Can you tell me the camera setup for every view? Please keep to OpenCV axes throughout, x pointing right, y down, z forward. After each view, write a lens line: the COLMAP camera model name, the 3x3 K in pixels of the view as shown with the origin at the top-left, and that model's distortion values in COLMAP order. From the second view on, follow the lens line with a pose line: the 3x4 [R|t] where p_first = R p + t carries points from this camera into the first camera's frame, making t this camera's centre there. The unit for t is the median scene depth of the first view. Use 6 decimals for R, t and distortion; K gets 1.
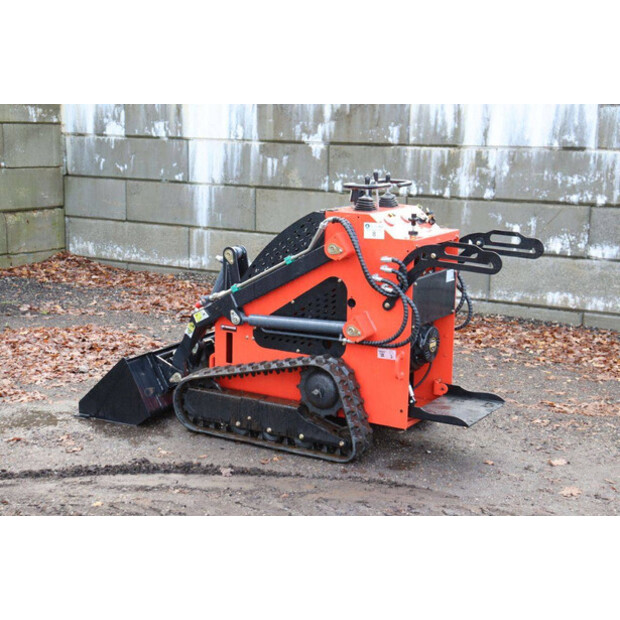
lens RADIAL K [[1053.4, 0, 309.7], [0, 1053.4, 296.1], [0, 0, 1]] dist [0.190889, 0.000000]
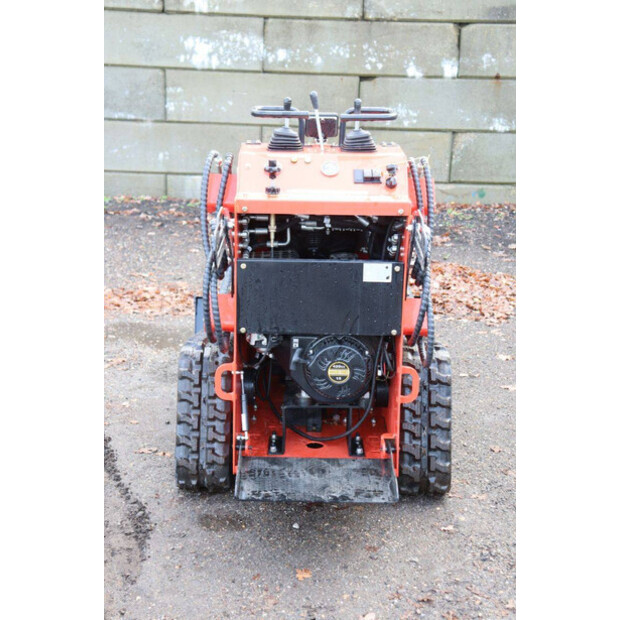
lens RADIAL K [[1095.5, 0, 308.8], [0, 1095.5, 309.7], [0, 0, 1]] dist [0.243194, 0.000000]
pose [[0.514894, 0.228533, -0.826231, 0.415542], [-0.162812, 0.972338, 0.167484, -0.063830], [0.841651, 0.048284, 0.537859, 0.399511]]
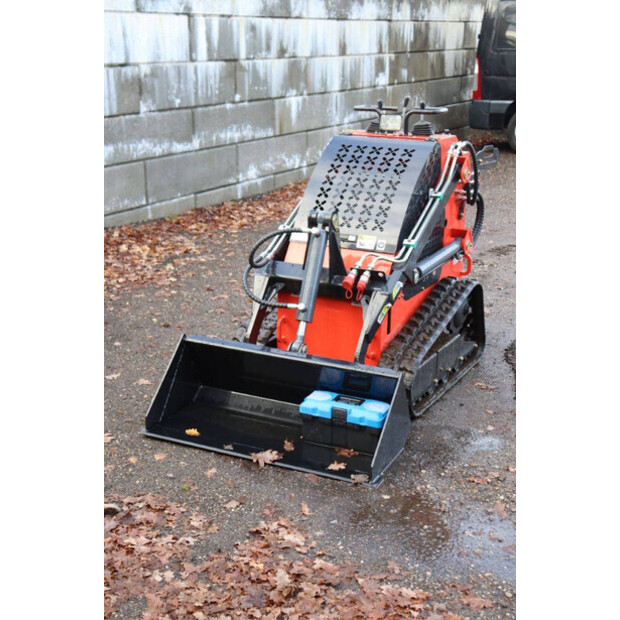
lens RADIAL K [[953.7, 0, 311.7], [0, 953.7, 305.1], [0, 0, 1]] dist [0.166240, 0.000000]
pose [[-0.056423, -0.288793, 0.955727, -0.573590], [0.162053, 0.941910, 0.294185, -0.139909], [-0.985168, 0.171478, -0.006346, 0.717634]]
